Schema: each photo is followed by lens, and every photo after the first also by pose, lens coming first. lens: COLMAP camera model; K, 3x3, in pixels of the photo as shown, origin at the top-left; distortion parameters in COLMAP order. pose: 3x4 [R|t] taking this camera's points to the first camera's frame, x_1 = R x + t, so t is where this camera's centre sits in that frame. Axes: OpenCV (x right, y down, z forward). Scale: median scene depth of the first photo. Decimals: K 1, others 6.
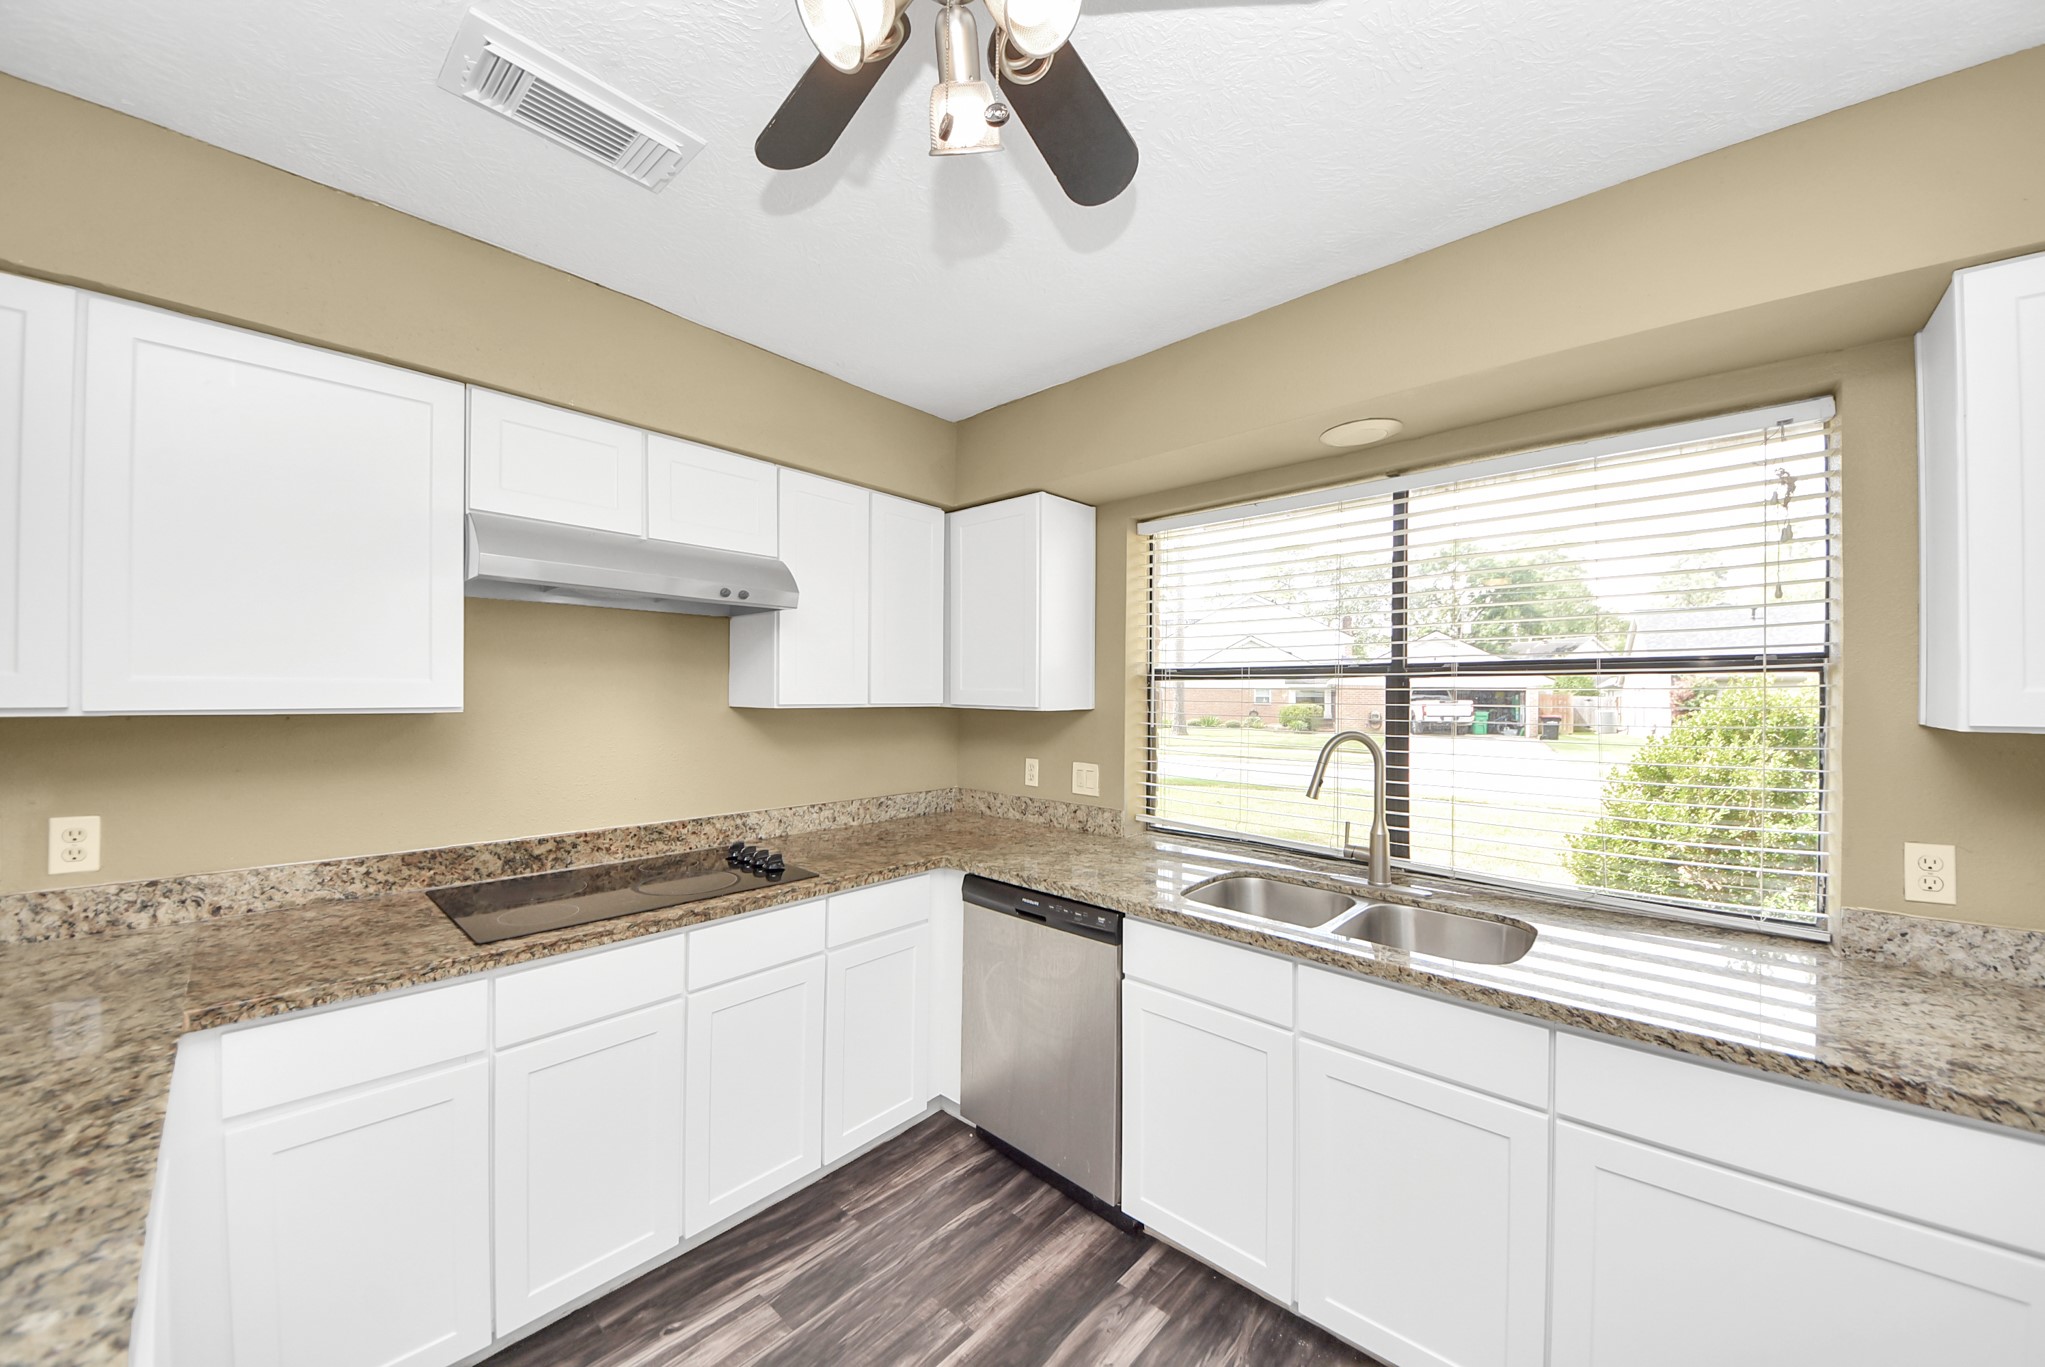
lens RADIAL K [[722.4, 0, 1039.4], [0, 722.4, 698.2], [0, 0, 1]] dist [0.026317, -0.017763]
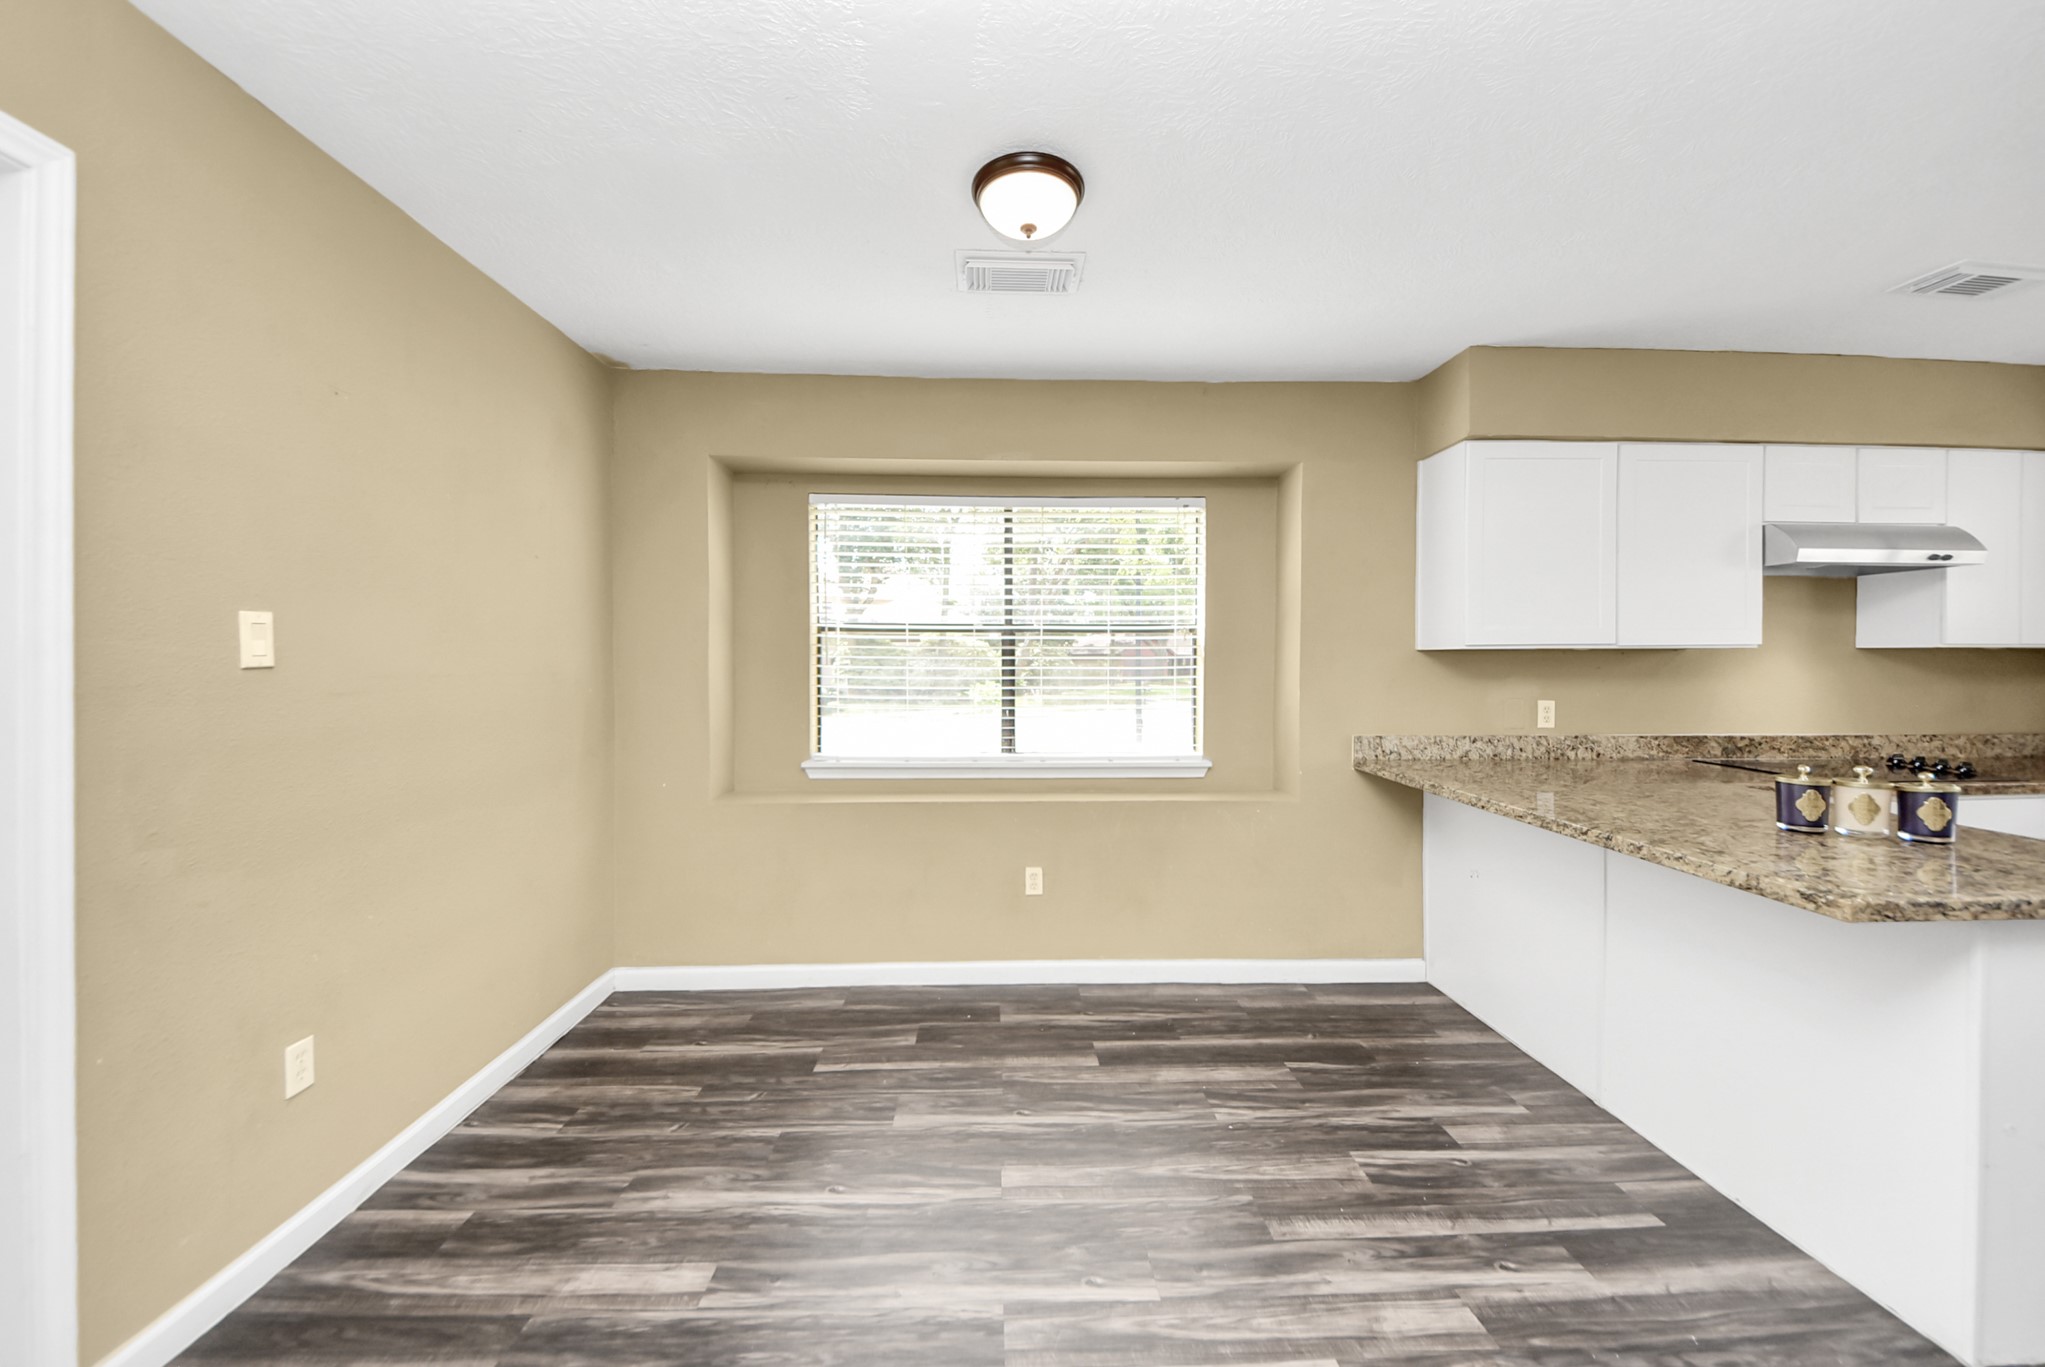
lens RADIAL K [[772.8, 0, 1022.5], [0, 772.8, 683.5], [0, 0, 1]] dist [0.041734, -0.022893]
pose [[0.710340, 0.001278, -0.703857, -0.647316], [0.003107, 0.999983, 0.004951, 0.078325], [0.703852, -0.005704, 0.710324, -1.275203]]
